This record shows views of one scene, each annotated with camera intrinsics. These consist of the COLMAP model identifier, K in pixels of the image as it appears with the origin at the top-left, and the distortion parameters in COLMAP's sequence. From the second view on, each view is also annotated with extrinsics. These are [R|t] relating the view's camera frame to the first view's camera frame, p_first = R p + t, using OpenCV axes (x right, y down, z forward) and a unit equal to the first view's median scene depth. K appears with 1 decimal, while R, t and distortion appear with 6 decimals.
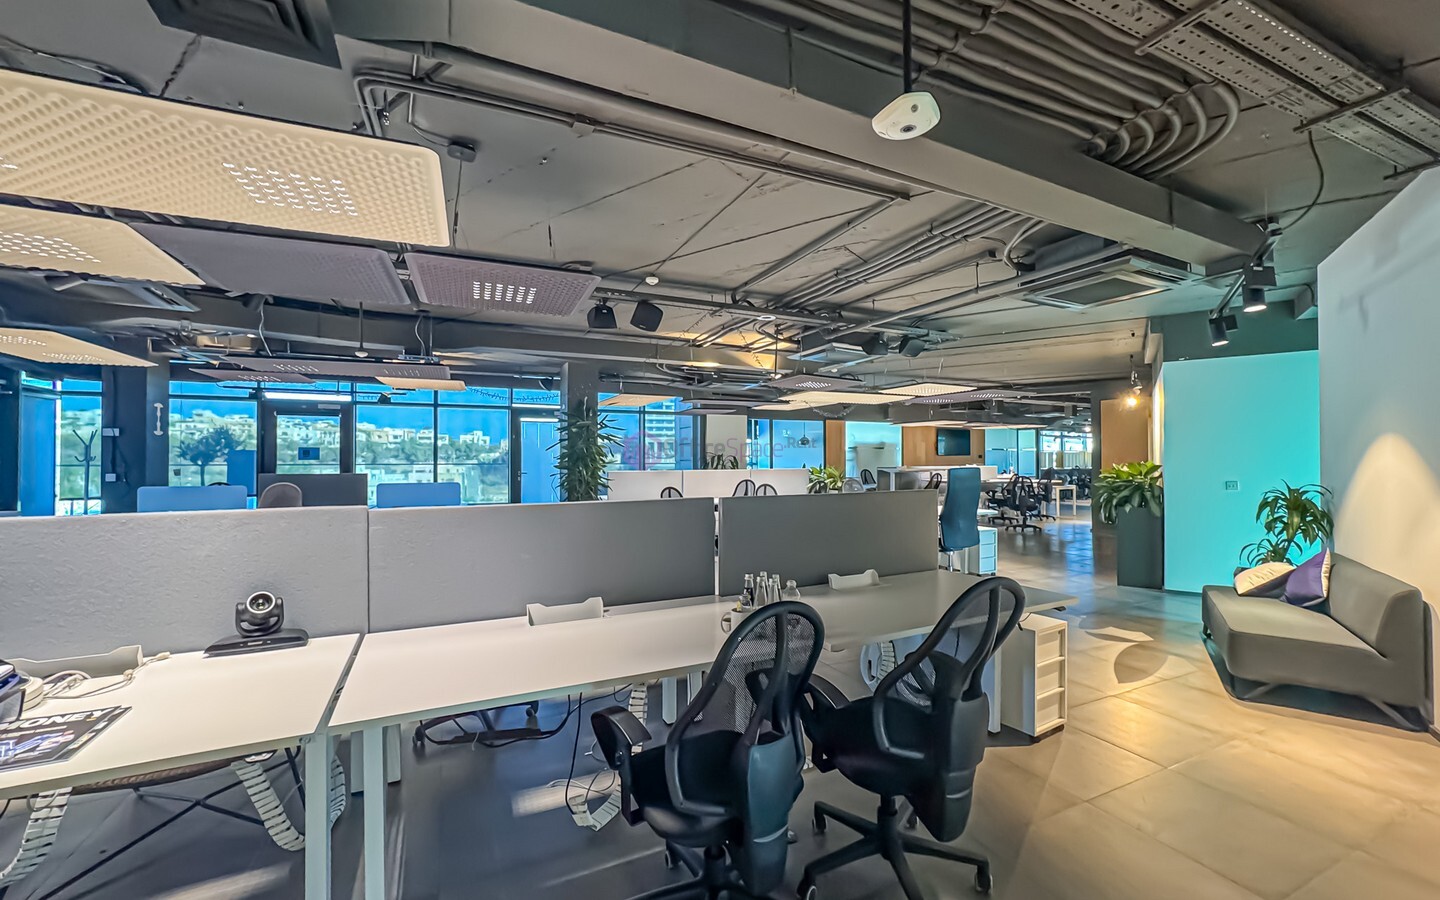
lens RADIAL K [[585.8, 0, 732.0], [0, 585.8, 451.8], [0, 0, 1]] dist [-0.000947, -0.000032]
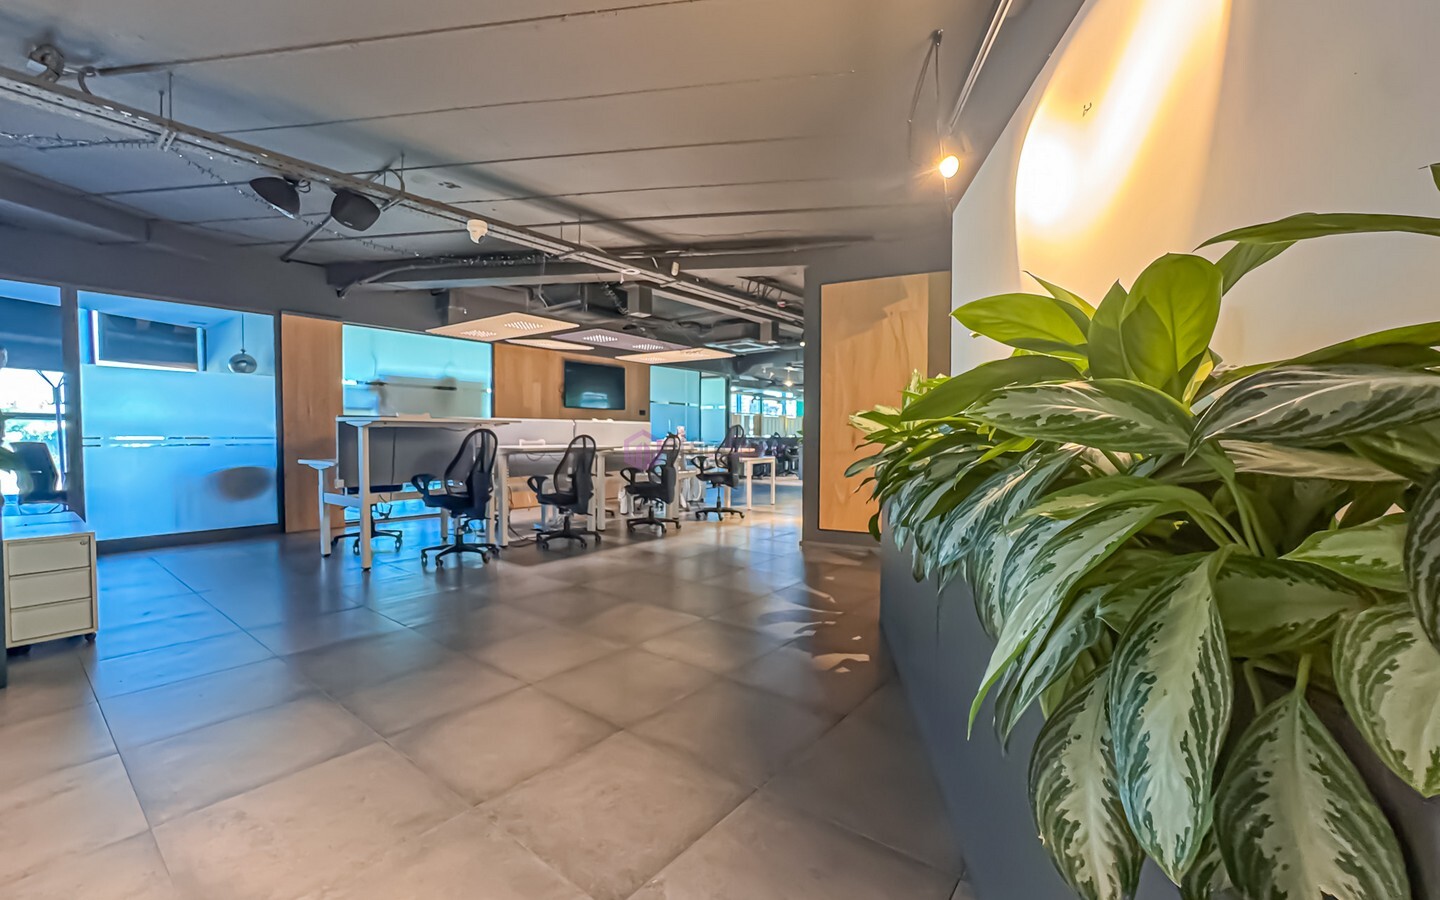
lens RADIAL K [[585.8, 0, 719.1], [0, 585.8, 450.1], [0, 0, 1]] dist [-0.000947, -0.000032]
pose [[0.906372, -0.006646, 0.422429, 0.241892], [-0.009050, 0.999341, 0.035141, 0.026127], [-0.422384, -0.035674, 0.905715, 0.412637]]
